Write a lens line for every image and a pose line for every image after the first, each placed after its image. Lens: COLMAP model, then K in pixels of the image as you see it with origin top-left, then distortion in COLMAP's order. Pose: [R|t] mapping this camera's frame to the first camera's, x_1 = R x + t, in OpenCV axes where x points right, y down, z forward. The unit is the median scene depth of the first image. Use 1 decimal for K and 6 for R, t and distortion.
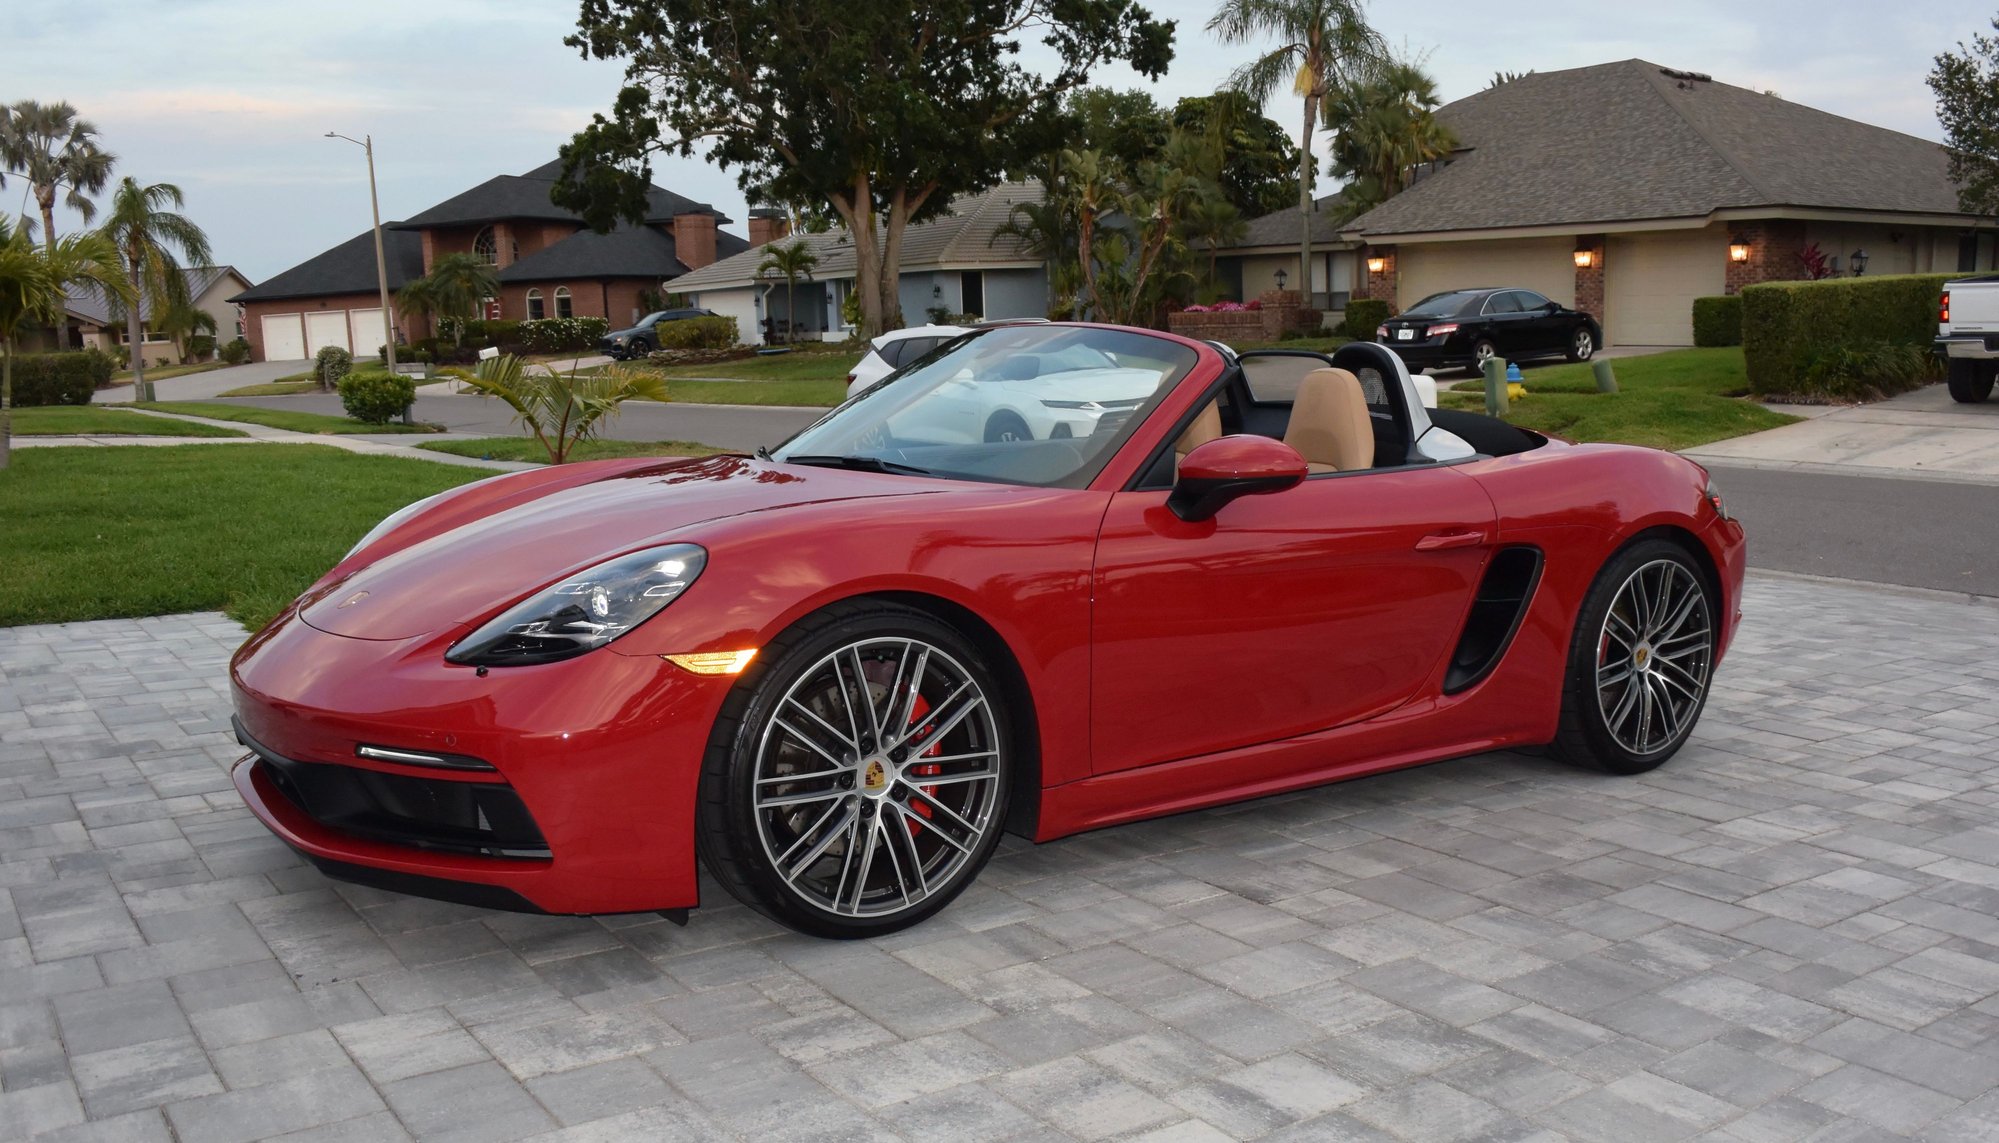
lens RADIAL K [[1694.4, 0, 1035.0], [0, 1694.4, 697.1], [0, 0, 1]] dist [-0.135268, 0.082047]
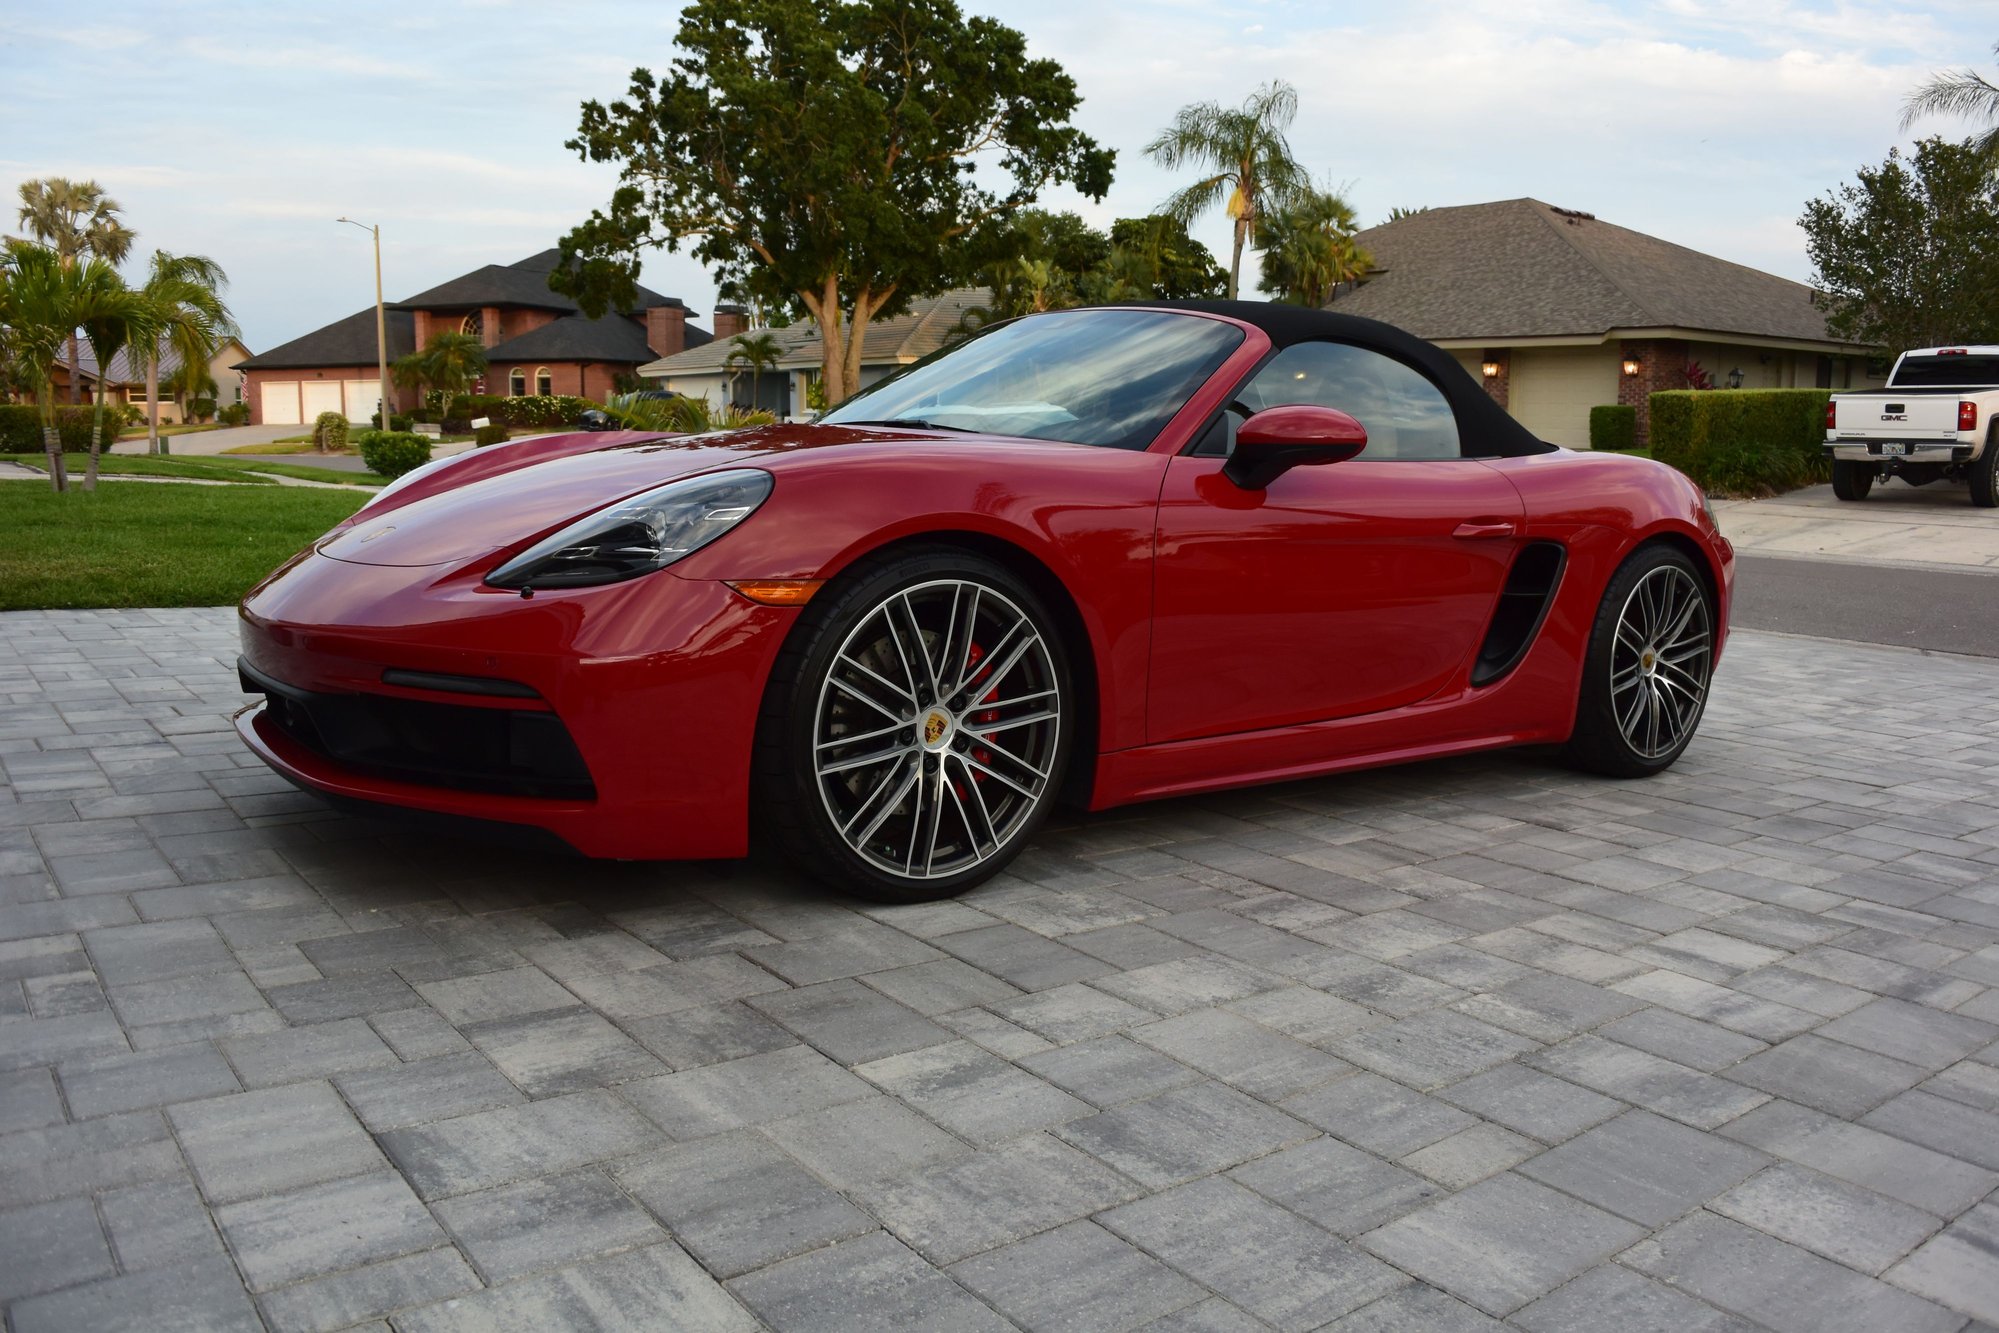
lens RADIAL K [[1554.5, 0, 1008.1], [0, 1554.5, 644.6], [0, 0, 1]] dist [-0.130018, 0.069746]
pose [[0.998793, 0.030397, 0.038593, -0.059503], [-0.027379, 0.996698, -0.076448, 0.018097], [-0.040789, 0.075299, 0.996326, -0.004582]]
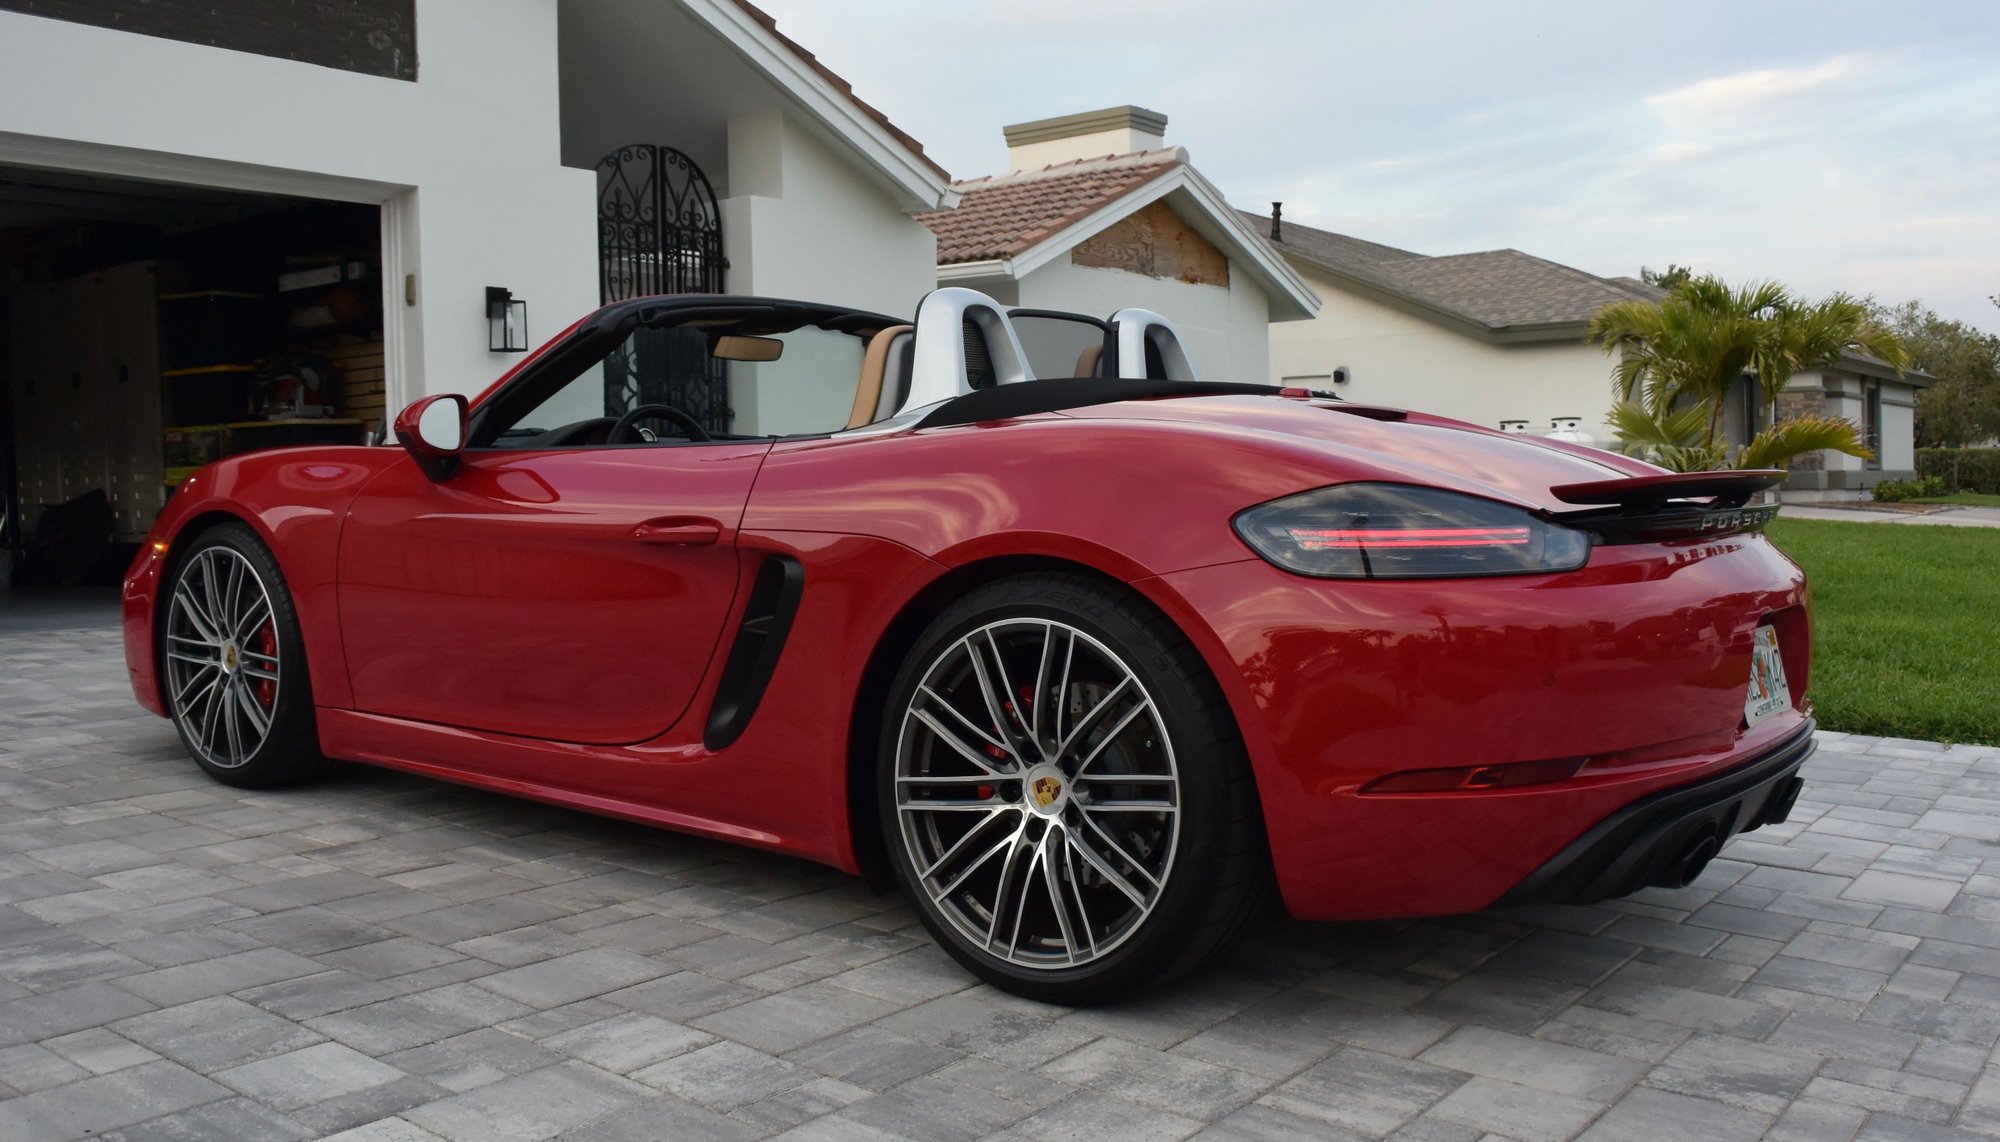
lens RADIAL K [[1782.8, 0, 989.0], [0, 1782.8, 584.0], [0, 0, 1]] dist [-0.133643, 0.078715]
pose [[0.291403, 0.073012, -0.953810, 0.257509], [-0.199167, 0.979863, 0.014158, -0.027157], [0.935637, 0.185842, 0.300076, 0.219673]]
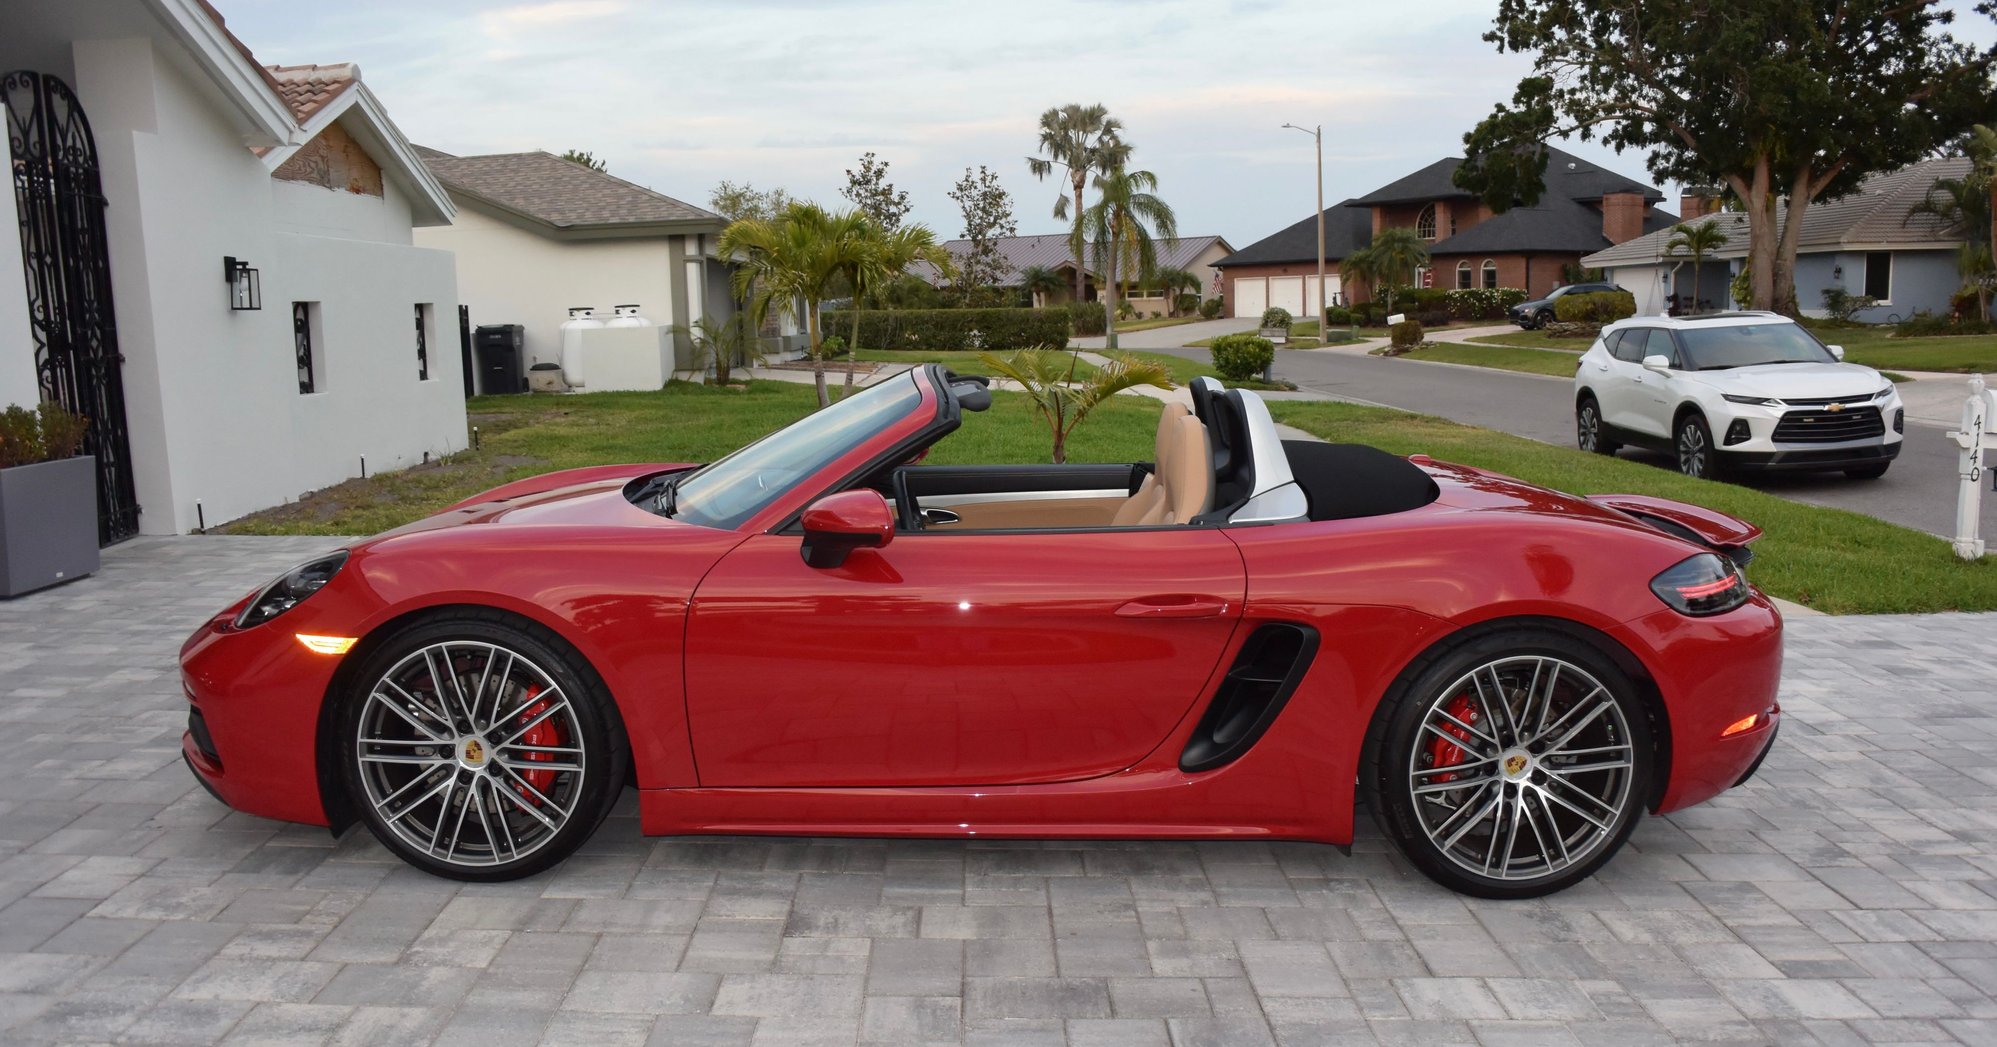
lens RADIAL K [[1553.2, 0, 1011.6], [0, 1553.2, 569.2], [0, 0, 1]] dist [-0.128124, 0.071328]
pose [[0.825594, 0.101347, -0.555088, 0.160345], [-0.122997, 0.992405, -0.001744, -0.025300], [0.550696, 0.069714, 0.831790, 0.055371]]
